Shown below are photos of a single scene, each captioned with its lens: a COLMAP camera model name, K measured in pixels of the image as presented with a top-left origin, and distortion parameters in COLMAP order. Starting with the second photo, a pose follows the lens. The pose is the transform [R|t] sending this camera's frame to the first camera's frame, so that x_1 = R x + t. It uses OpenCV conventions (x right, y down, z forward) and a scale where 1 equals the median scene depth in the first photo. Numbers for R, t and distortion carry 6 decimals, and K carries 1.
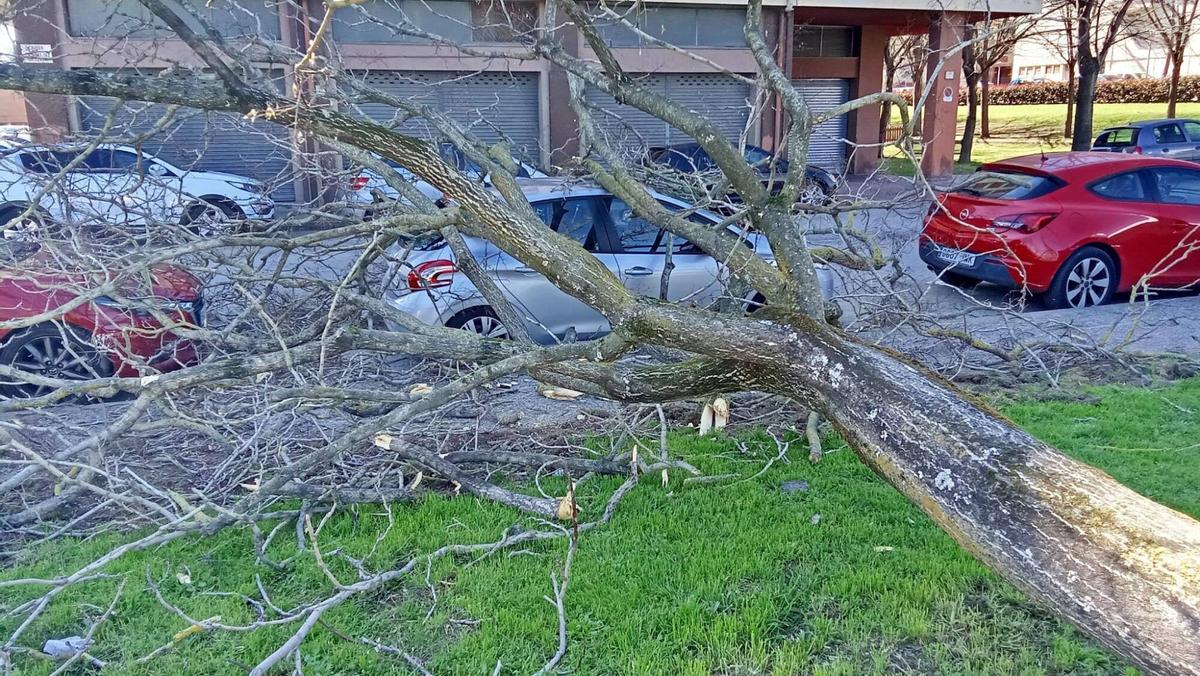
lens RADIAL K [[940.6, 0, 600.0], [0, 940.6, 338.0], [0, 0, 1]] dist [0.088944, -0.156515]
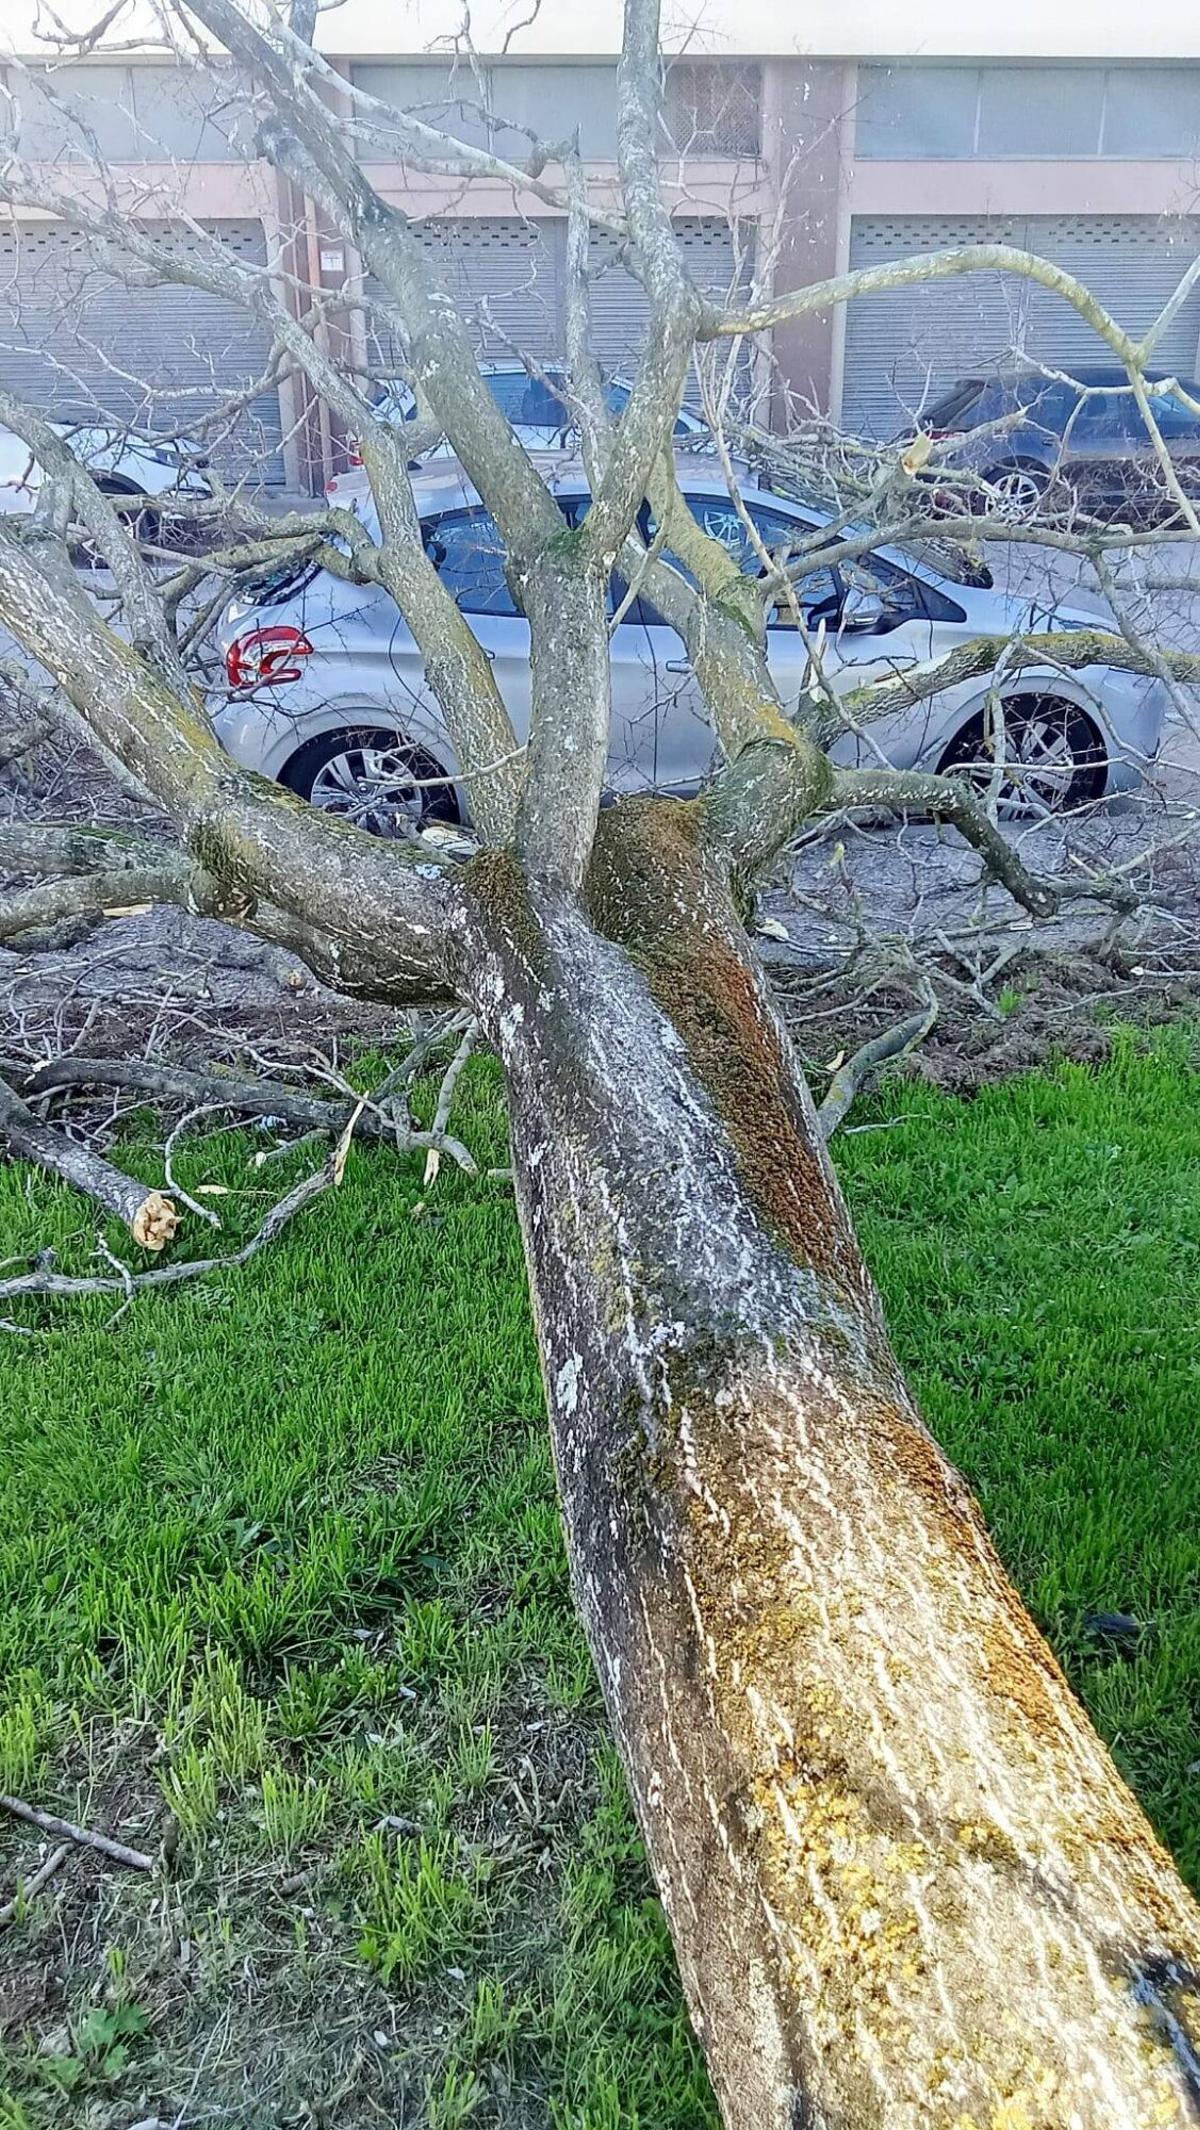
lens RADIAL K [[1669.6, 0, 600.0], [0, 1669.6, 1065.0], [0, 0, 1]] dist [0.088944, -0.156515]
pose [[0.975708, 0.087868, -0.200682, 0.408748], [-0.048708, 0.980122, 0.192323, -0.078043], [0.213592, -0.177877, 0.960593, 0.340160]]
